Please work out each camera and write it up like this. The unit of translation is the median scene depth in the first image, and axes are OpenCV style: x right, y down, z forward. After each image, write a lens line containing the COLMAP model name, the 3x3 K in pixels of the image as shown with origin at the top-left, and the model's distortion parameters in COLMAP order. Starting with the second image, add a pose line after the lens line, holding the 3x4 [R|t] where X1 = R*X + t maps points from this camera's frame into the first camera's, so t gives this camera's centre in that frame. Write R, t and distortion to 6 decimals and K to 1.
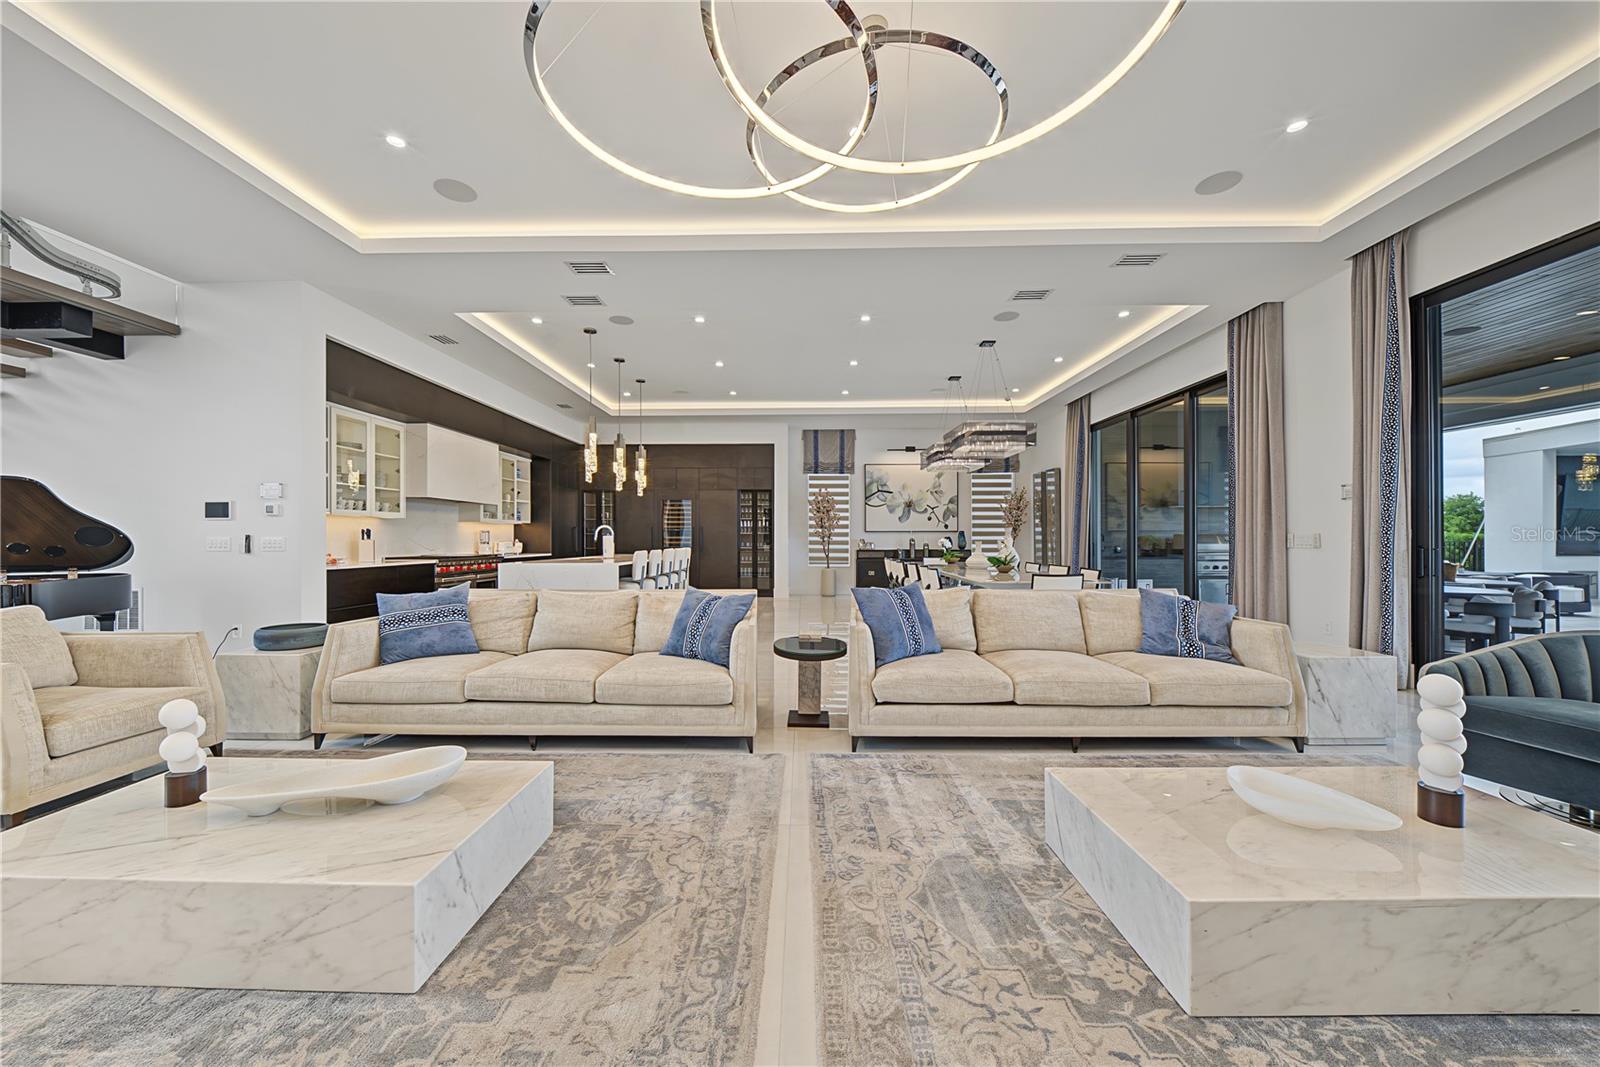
lens RADIAL K [[579.0, 0, 794.2], [0, 579.0, 539.5], [0, 0, 1]] dist [0.000356, -0.003629]
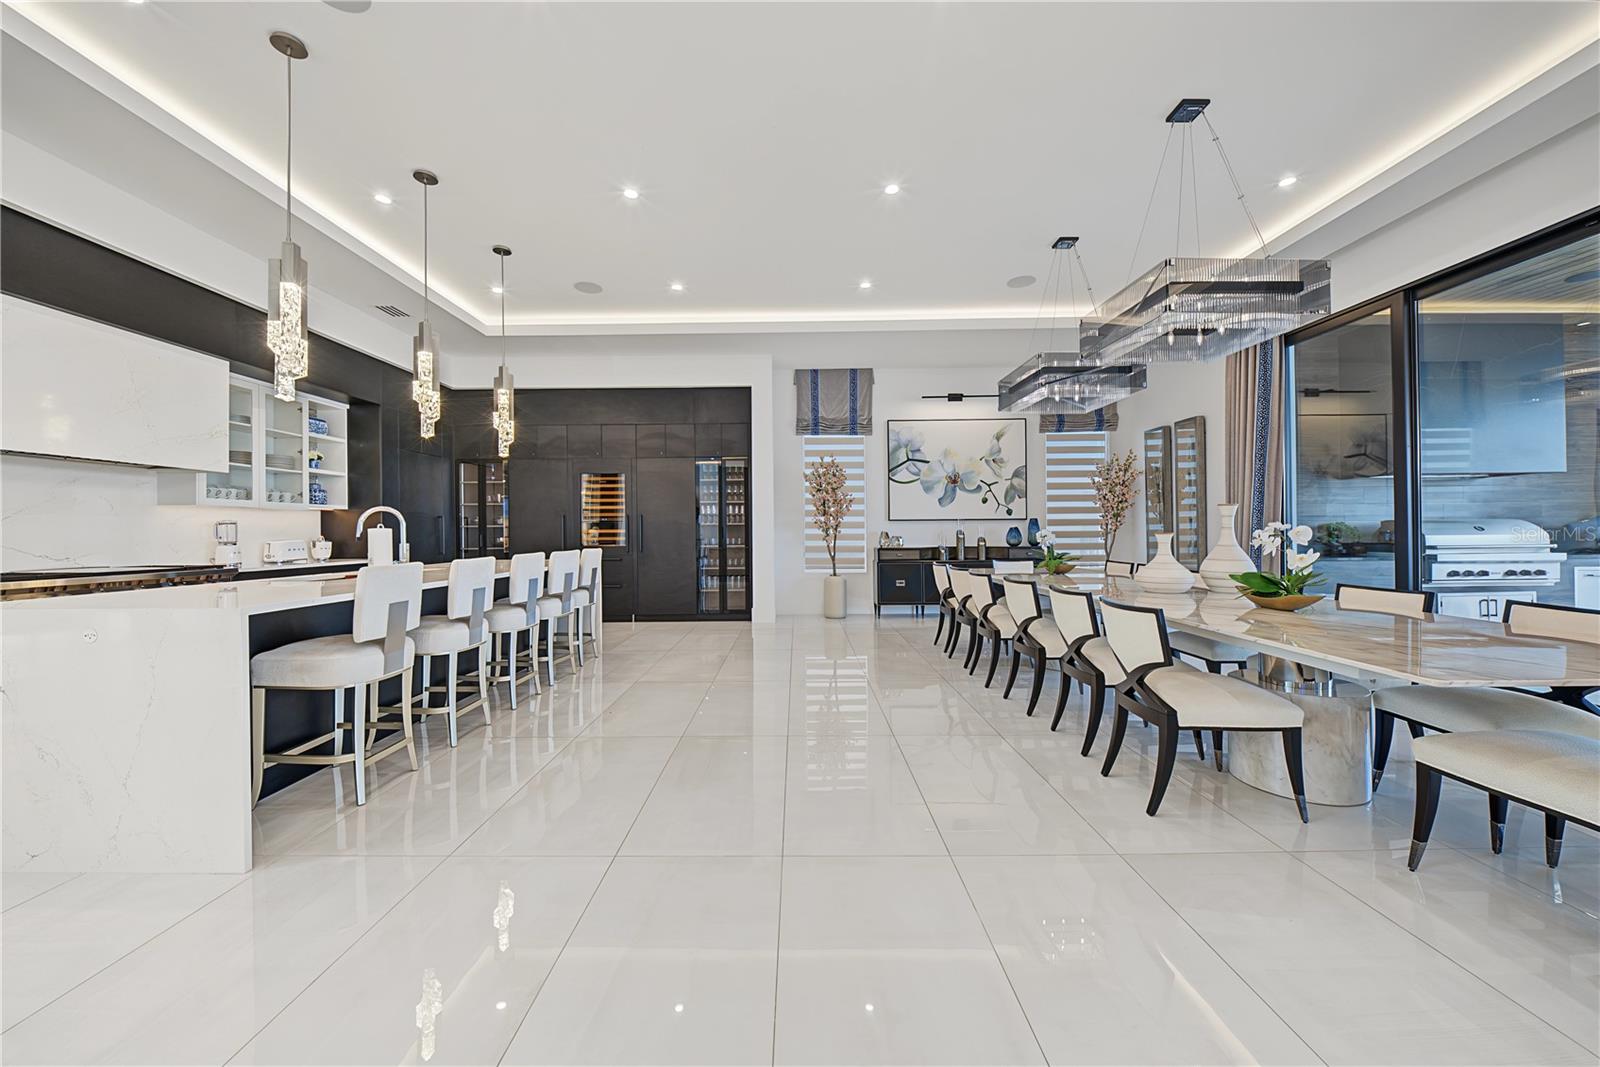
lens RADIAL K [[579.0, 0, 791.2], [0, 579.0, 529.5], [0, 0, 1]] dist [0.000356, -0.003629]
pose [[0.999968, -0.006948, 0.004065, 0.006868], [0.006971, 0.999960, -0.005620, -0.000341], [-0.004026, 0.005649, 0.999976, 0.346710]]
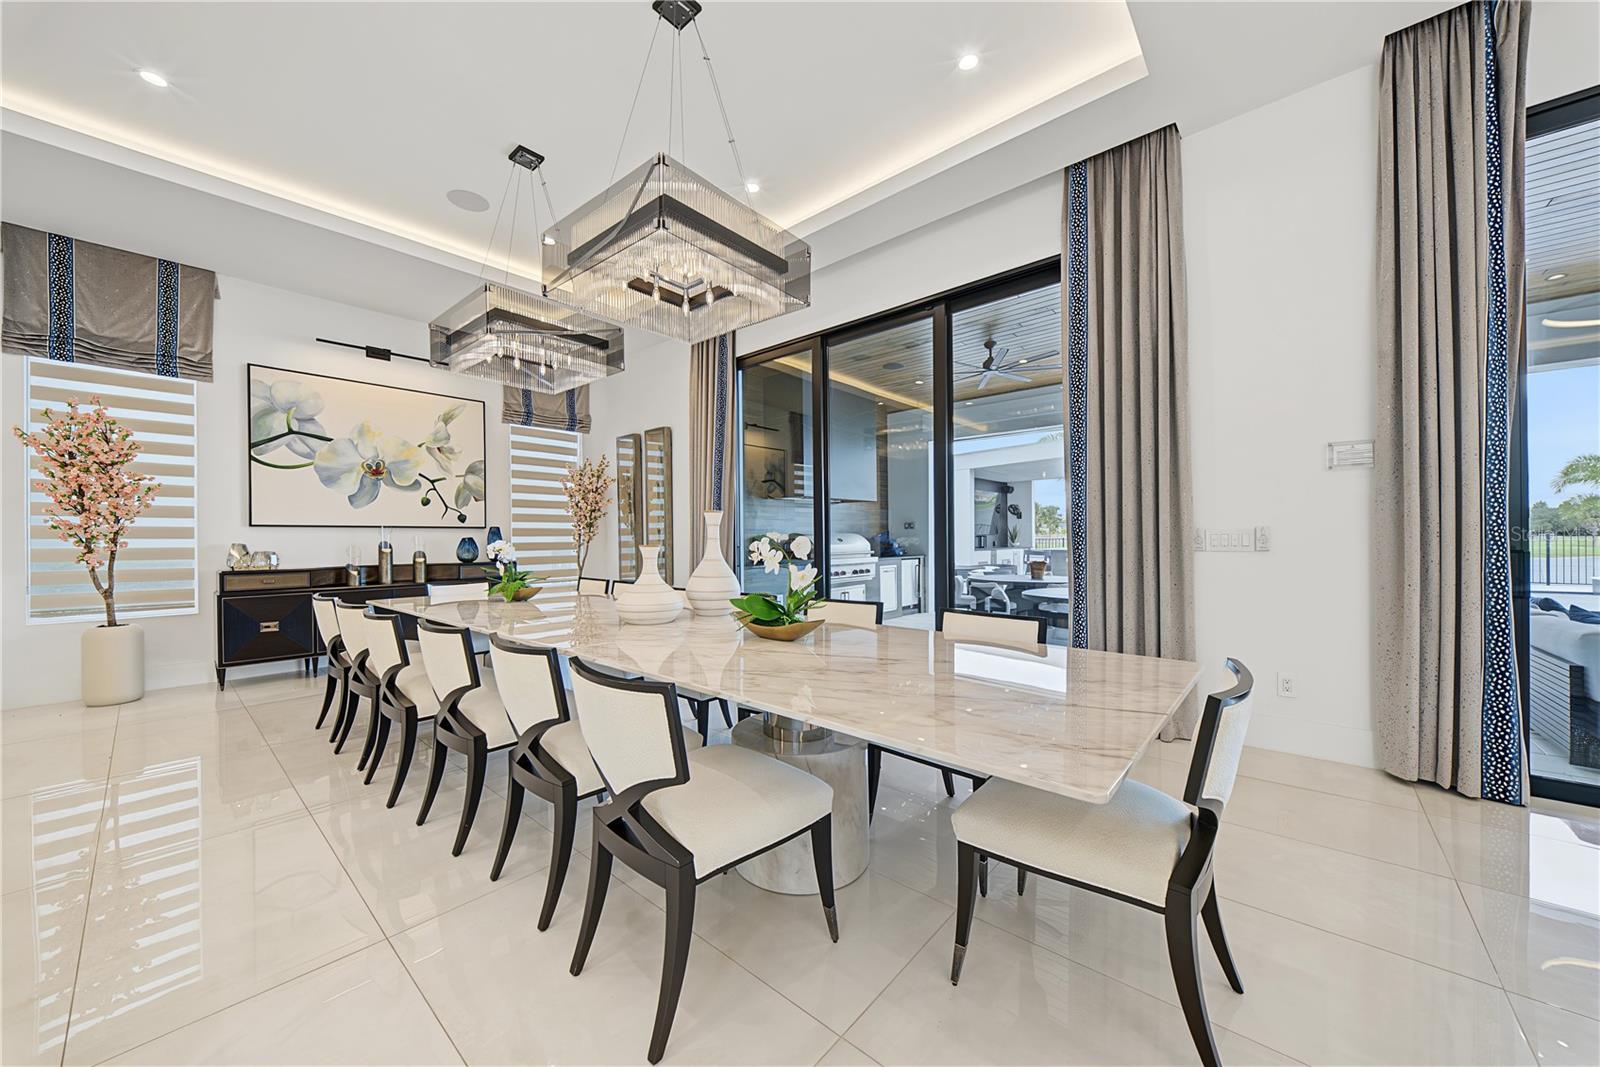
lens RADIAL K [[579.0, 0, 796.4], [0, 579.0, 540.6], [0, 0, 1]] dist [0.000356, -0.003629]
pose [[0.651284, -0.006509, 0.758806, 0.066778], [0.008490, 0.999963, 0.001291, -0.000574], [-0.758787, 0.005601, 0.651315, 0.455697]]
